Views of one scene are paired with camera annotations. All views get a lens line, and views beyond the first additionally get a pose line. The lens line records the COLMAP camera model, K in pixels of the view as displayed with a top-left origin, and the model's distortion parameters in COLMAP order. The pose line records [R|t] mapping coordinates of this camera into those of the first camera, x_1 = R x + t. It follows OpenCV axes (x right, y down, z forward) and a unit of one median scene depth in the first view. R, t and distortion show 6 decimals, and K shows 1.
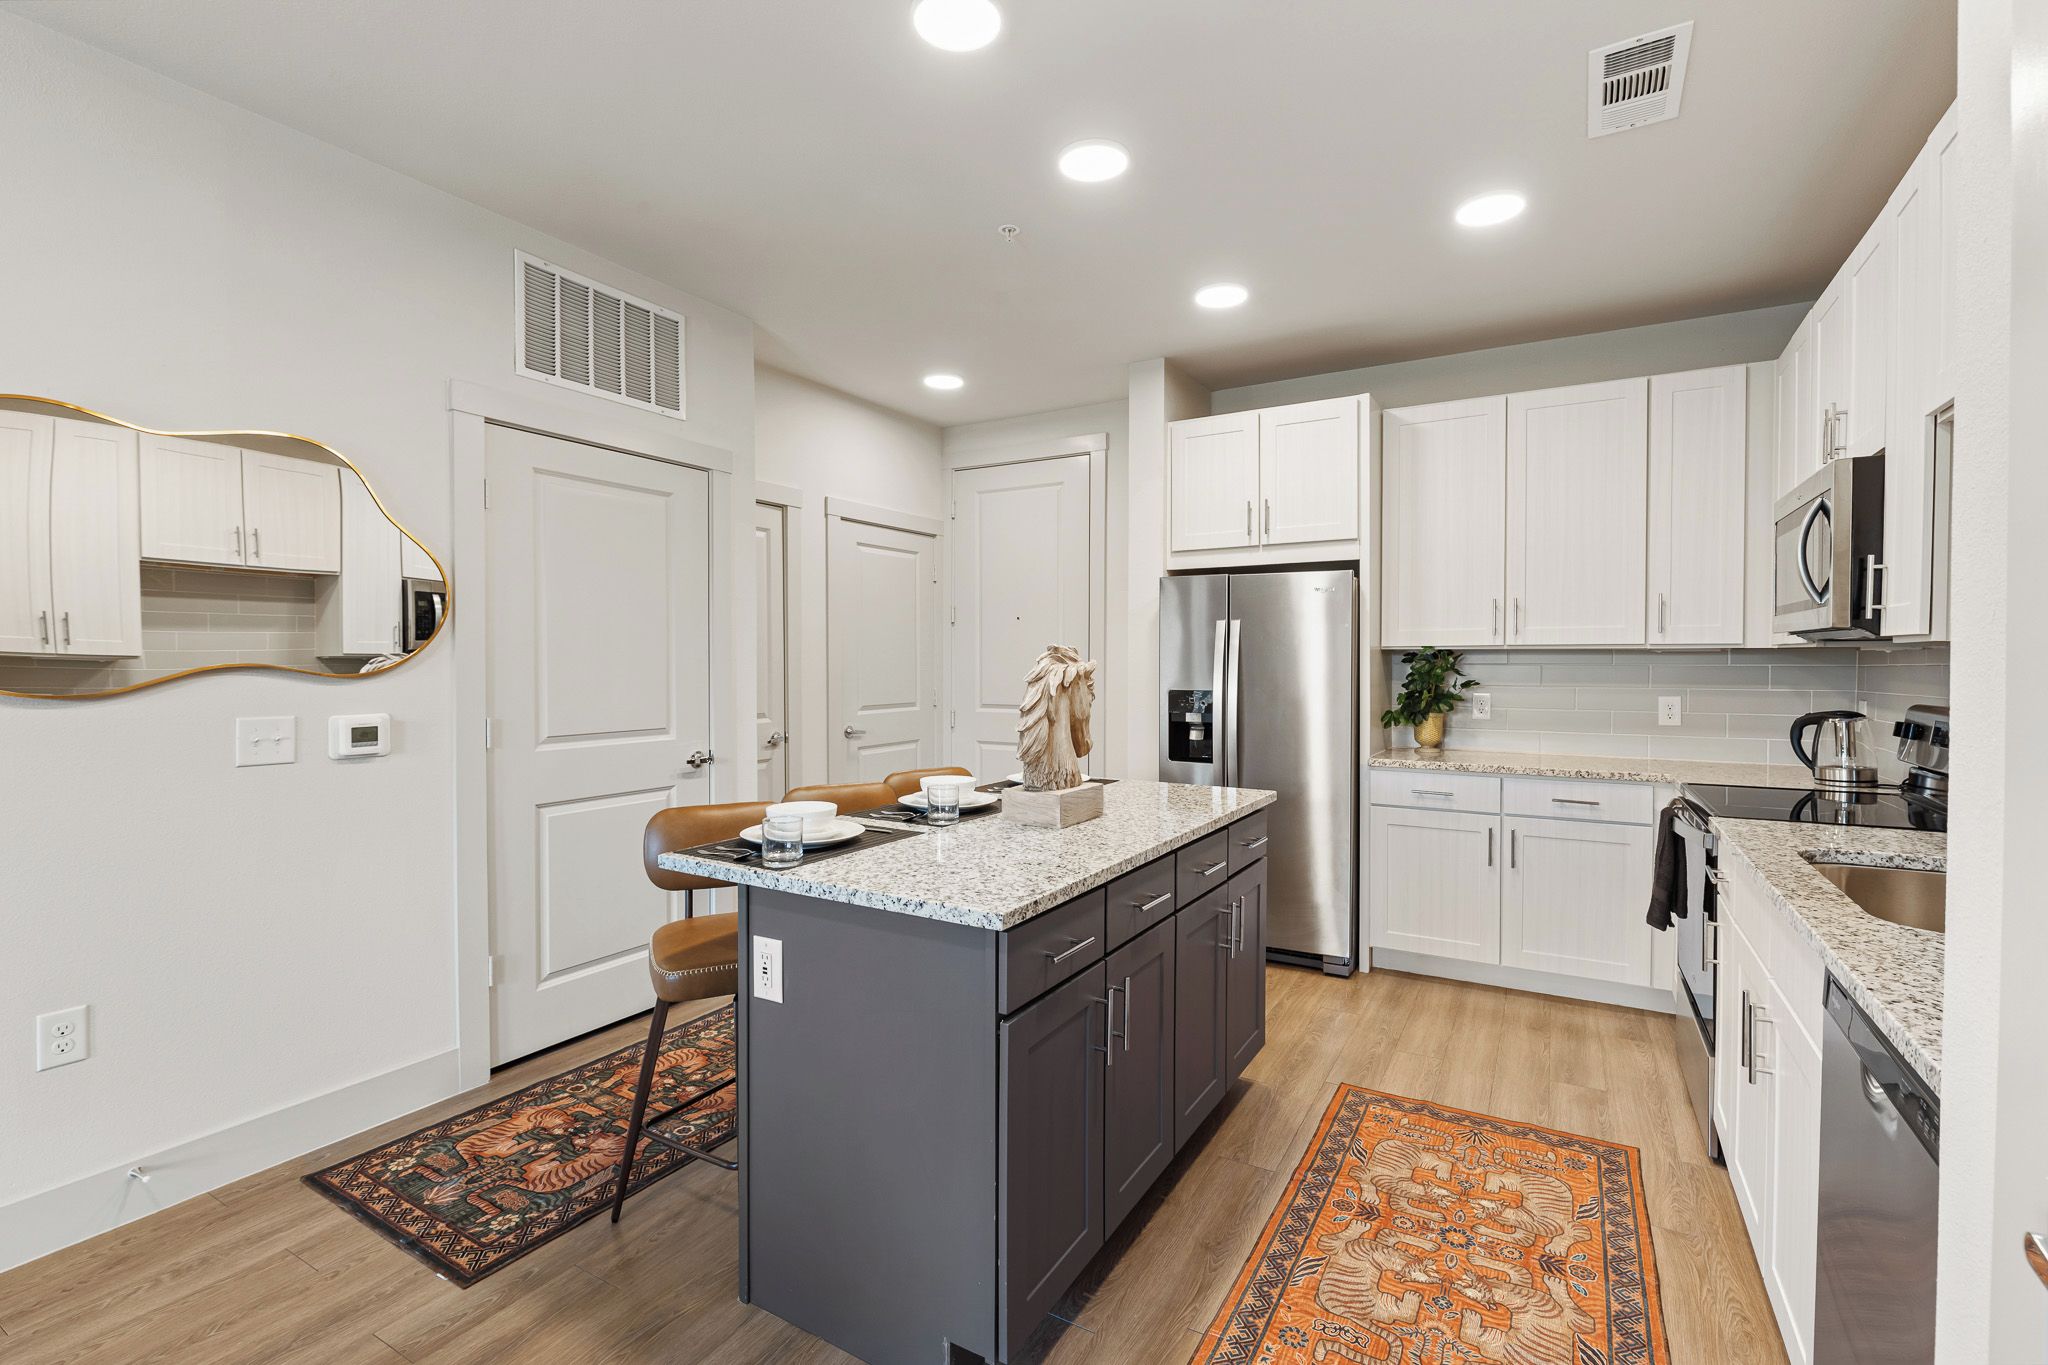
lens RADIAL K [[927.1, 0, 1028.0], [0, 927.1, 663.8], [0, 0, 1]] dist [-0.002184, 0.000220]
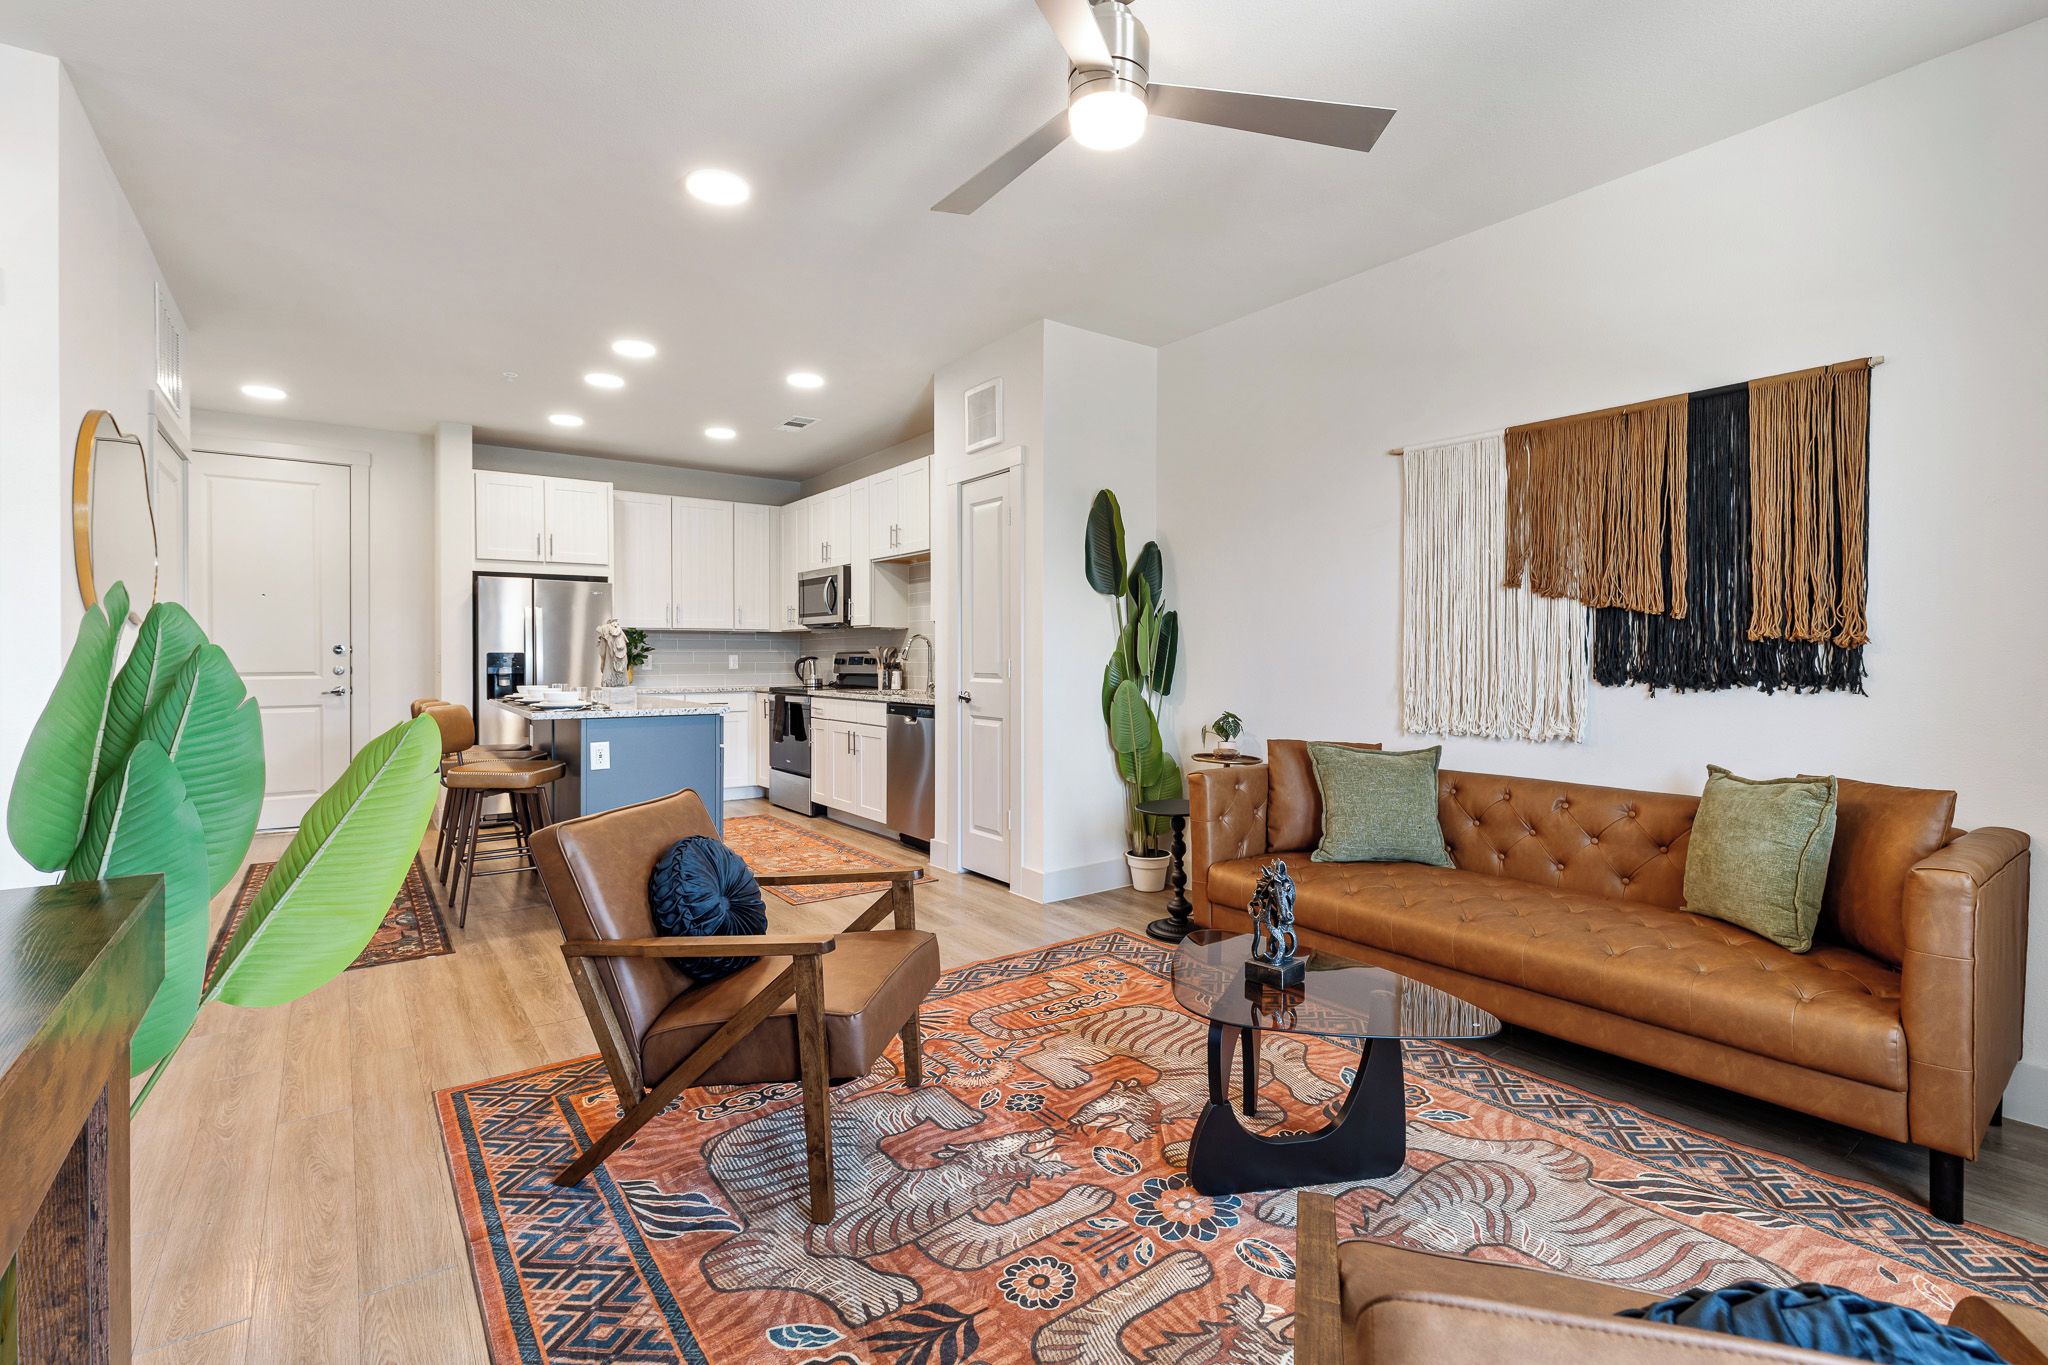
lens RADIAL K [[927.1, 0, 1032.2], [0, 927.1, 664.0], [0, 0, 1]] dist [-0.002184, 0.000220]
pose [[0.400558, -0.013319, 0.916174, -0.936923], [0.008774, 0.999904, 0.010700, 0.039854], [-0.916229, 0.003753, 0.400637, -0.437694]]
